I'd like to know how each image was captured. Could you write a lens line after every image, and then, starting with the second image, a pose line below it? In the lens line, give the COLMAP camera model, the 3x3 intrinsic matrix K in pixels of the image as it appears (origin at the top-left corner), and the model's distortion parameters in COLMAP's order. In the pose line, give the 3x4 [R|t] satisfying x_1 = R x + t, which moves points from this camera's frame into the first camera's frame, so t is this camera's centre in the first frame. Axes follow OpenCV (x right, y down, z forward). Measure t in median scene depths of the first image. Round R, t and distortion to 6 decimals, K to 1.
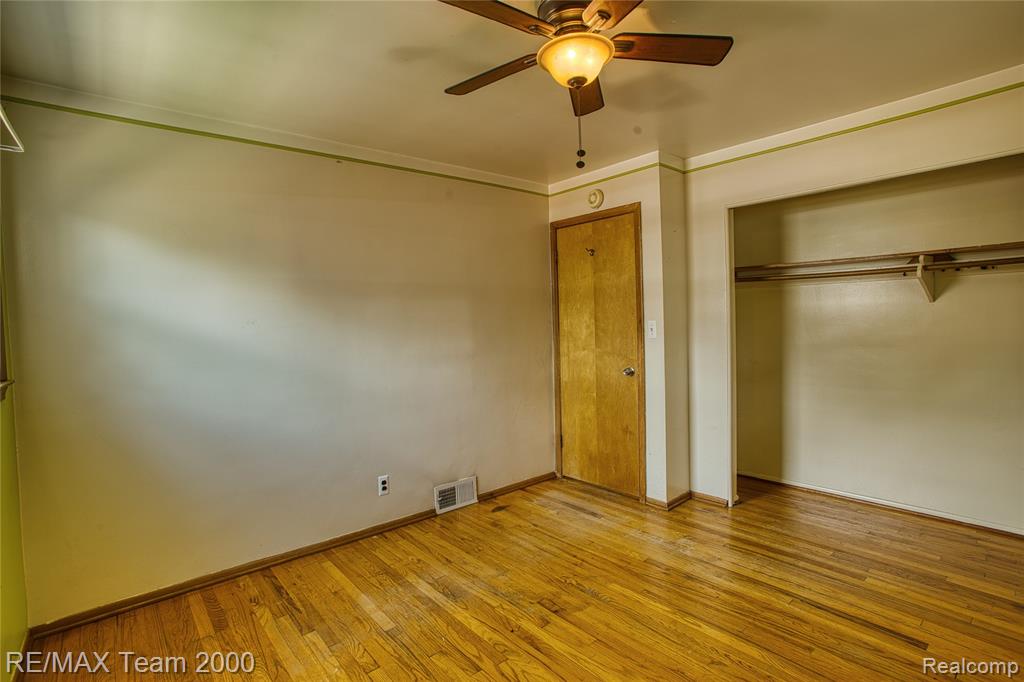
lens RADIAL K [[498.8, 0, 510.3], [0, 498.8, 338.3], [0, 0, 1]] dist [-0.060998, 0.021874]
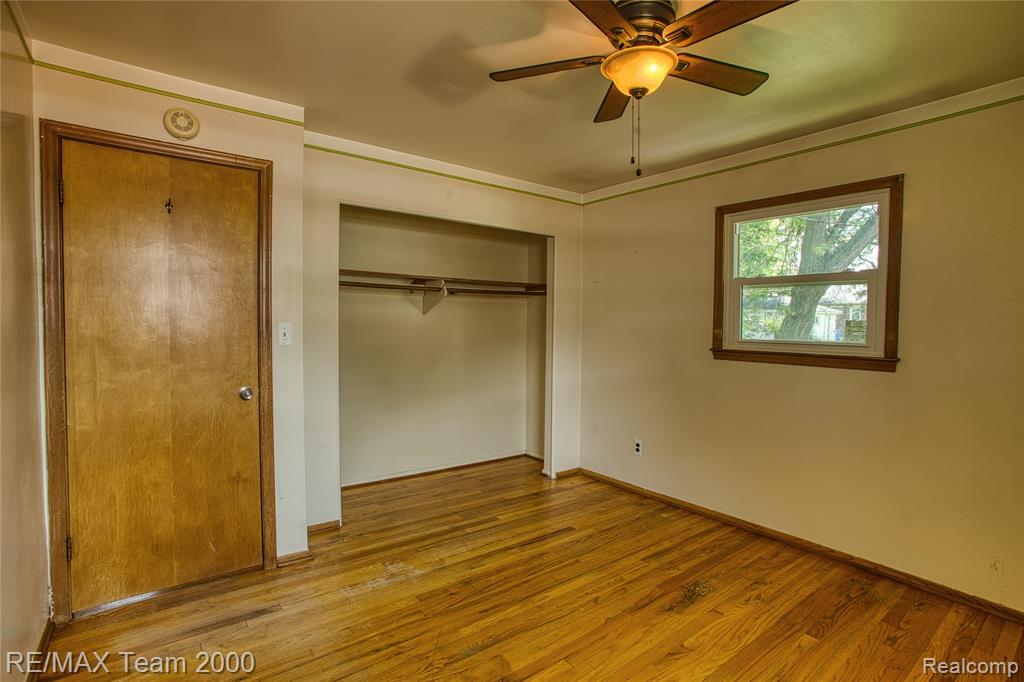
lens RADIAL K [[498.8, 0, 511.7], [0, 498.8, 337.5], [0, 0, 1]] dist [-0.060998, 0.021874]
pose [[0.049227, -0.000794, 0.998787, -0.498365], [0.020355, 0.999793, -0.000208, -0.005490], [-0.998580, 0.020341, 0.049233, 0.674870]]
